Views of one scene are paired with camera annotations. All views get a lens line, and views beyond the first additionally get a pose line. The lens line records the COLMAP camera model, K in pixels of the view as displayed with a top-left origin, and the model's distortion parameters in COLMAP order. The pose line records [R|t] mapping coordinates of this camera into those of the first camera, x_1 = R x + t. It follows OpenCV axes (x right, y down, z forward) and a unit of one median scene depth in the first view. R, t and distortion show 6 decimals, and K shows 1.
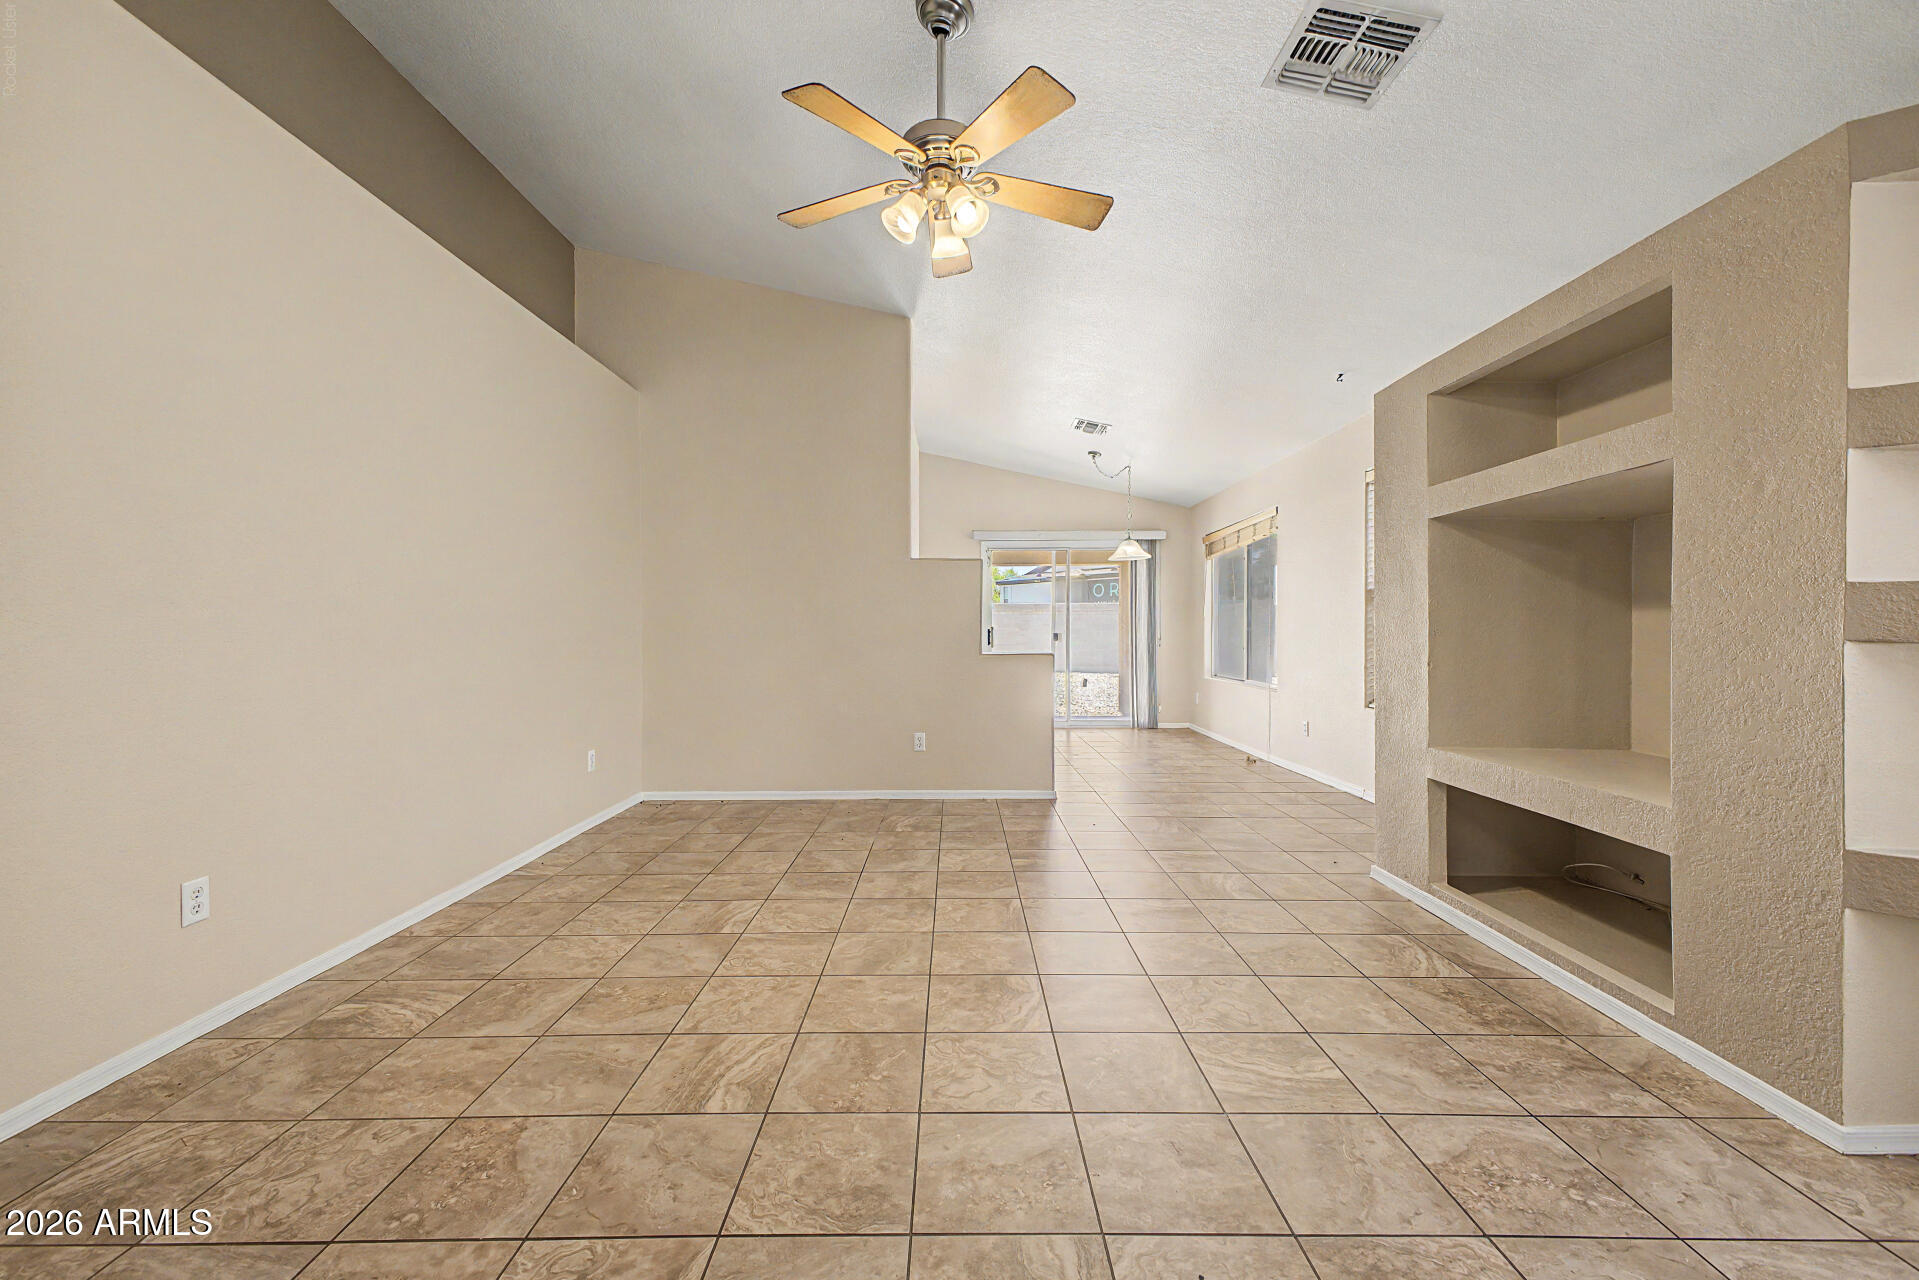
lens RADIAL K [[763.4, 0, 958.4], [0, 763.4, 638.5], [0, 0, 1]] dist [0.014322, -0.001586]
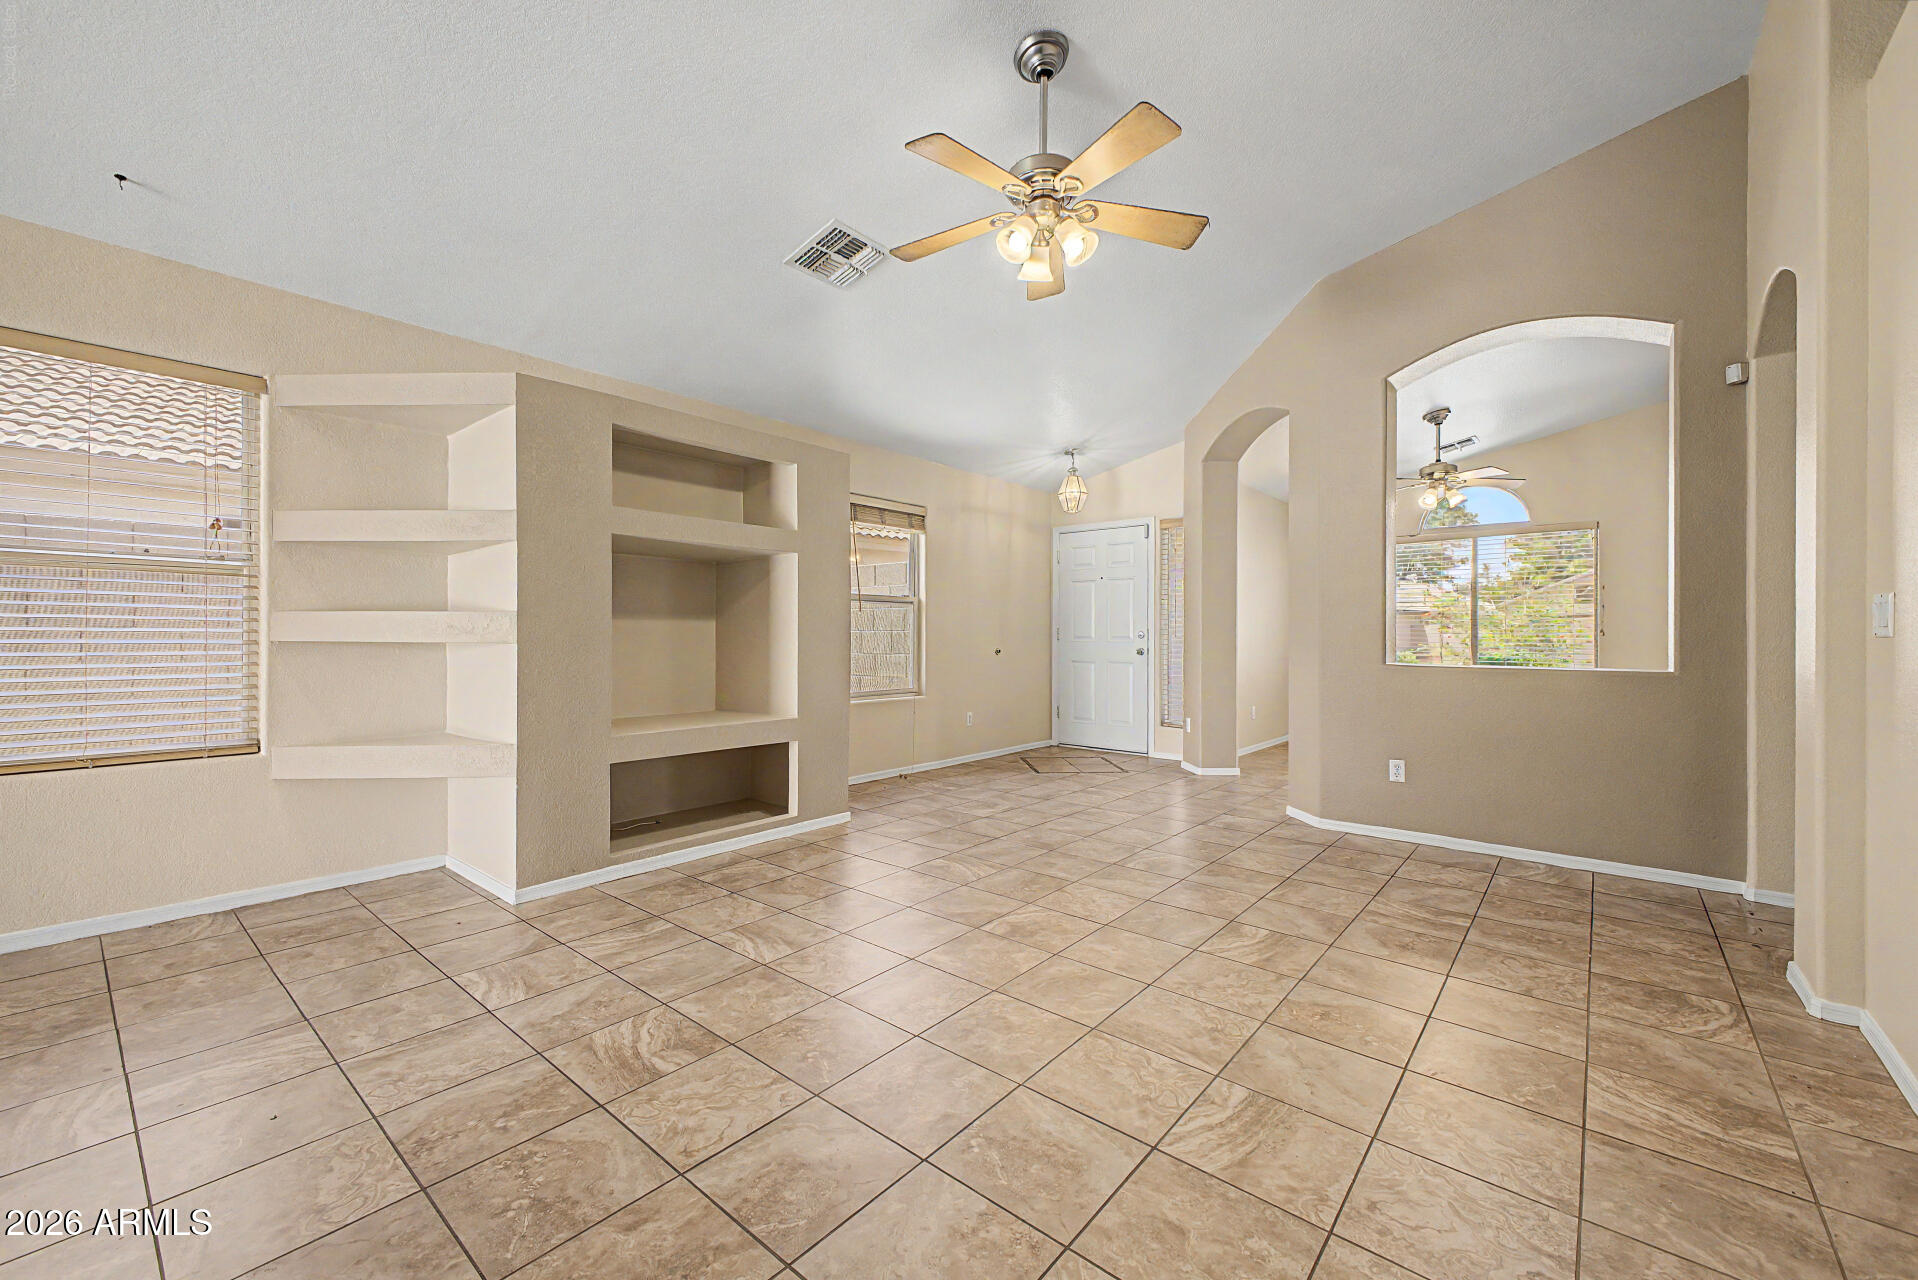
lens RADIAL K [[763.0, 0, 963.8], [0, 763.0, 636.0], [0, 0, 1]] dist [0.014322, -0.001586]
pose [[-0.767931, -0.002112, 0.640530, -0.662908], [0.002452, 0.999978, 0.006236, -0.013638], [-0.640528, 0.006360, -0.767908, 2.022566]]
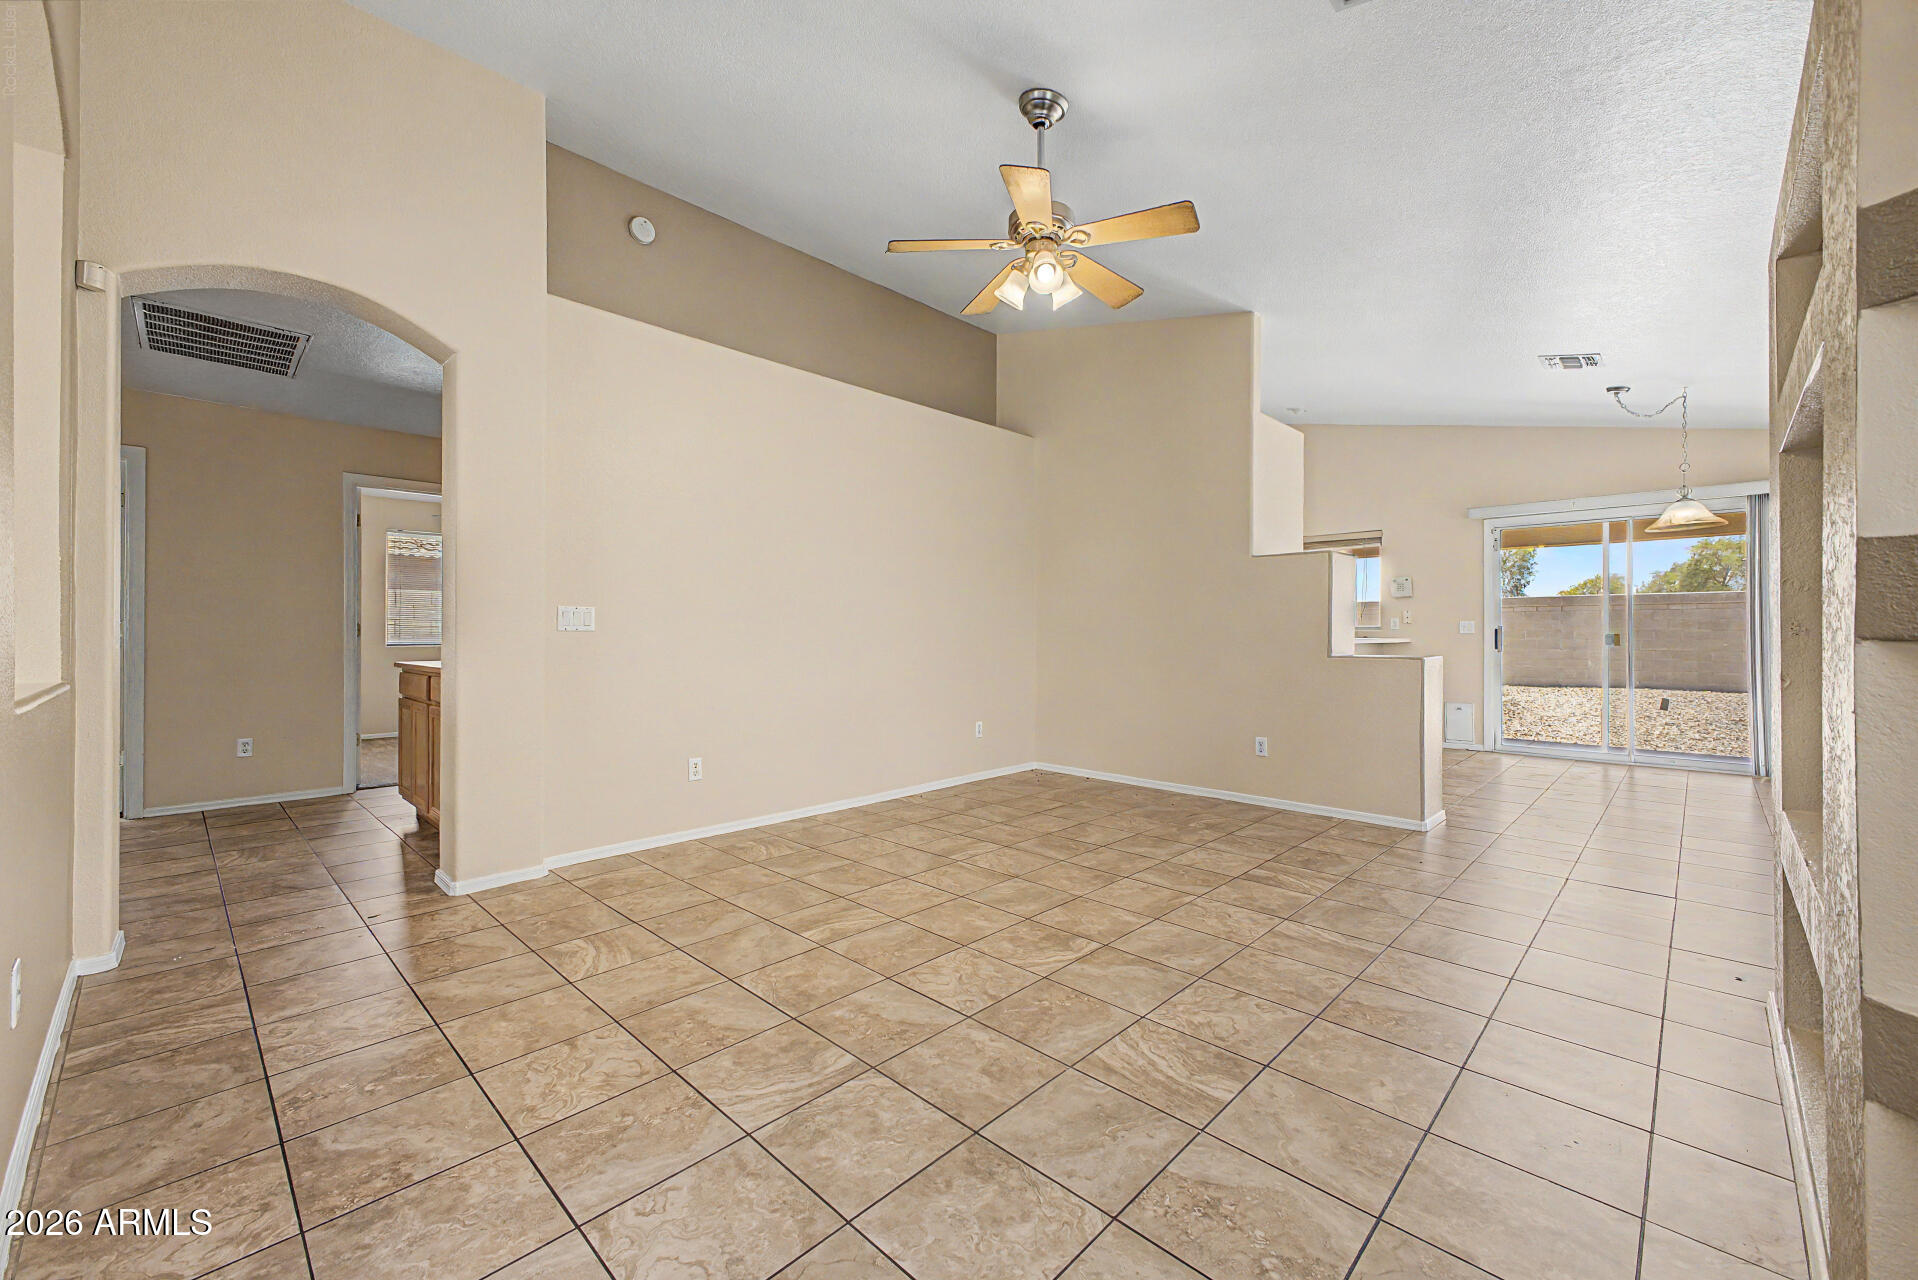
lens RADIAL K [[763.0, 0, 951.5], [0, 763.0, 632.4], [0, 0, 1]] dist [0.014322, -0.001586]
pose [[0.712243, -0.000765, -0.701932, 0.757122], [-0.006359, 0.999951, -0.007542, 0.004908], [0.701904, 0.009835, 0.712204, 0.072262]]
